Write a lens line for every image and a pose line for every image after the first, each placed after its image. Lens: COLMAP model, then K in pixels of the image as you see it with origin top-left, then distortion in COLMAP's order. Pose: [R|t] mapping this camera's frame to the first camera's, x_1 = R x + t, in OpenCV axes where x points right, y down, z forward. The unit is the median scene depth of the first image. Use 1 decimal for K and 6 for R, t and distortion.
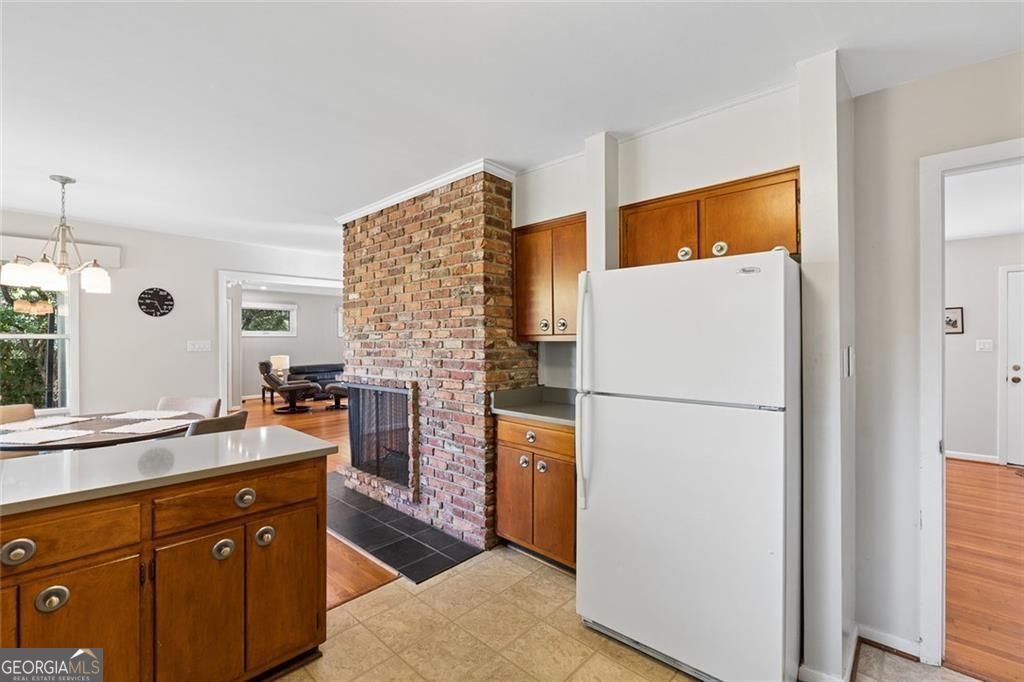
lens RADIAL K [[450.2, 0, 512.7], [0, 450.2, 337.8], [0, 0, 1]] dist [-0.003913, -0.000452]
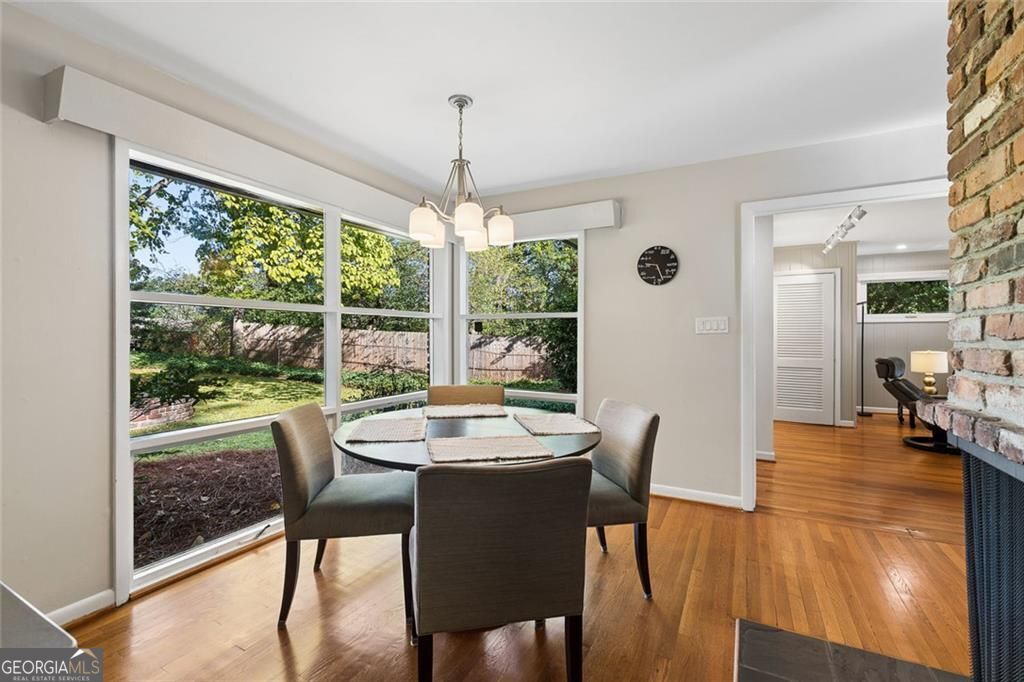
lens RADIAL K [[450.2, 0, 512.7], [0, 450.2, 337.8], [0, 0, 1]] dist [-0.003913, -0.000452]
pose [[0.264699, 0.006256, -0.964311, -0.147264], [0.001861, 0.999974, 0.006998, 0.032482], [0.964329, -0.003647, 0.264680, 0.571464]]
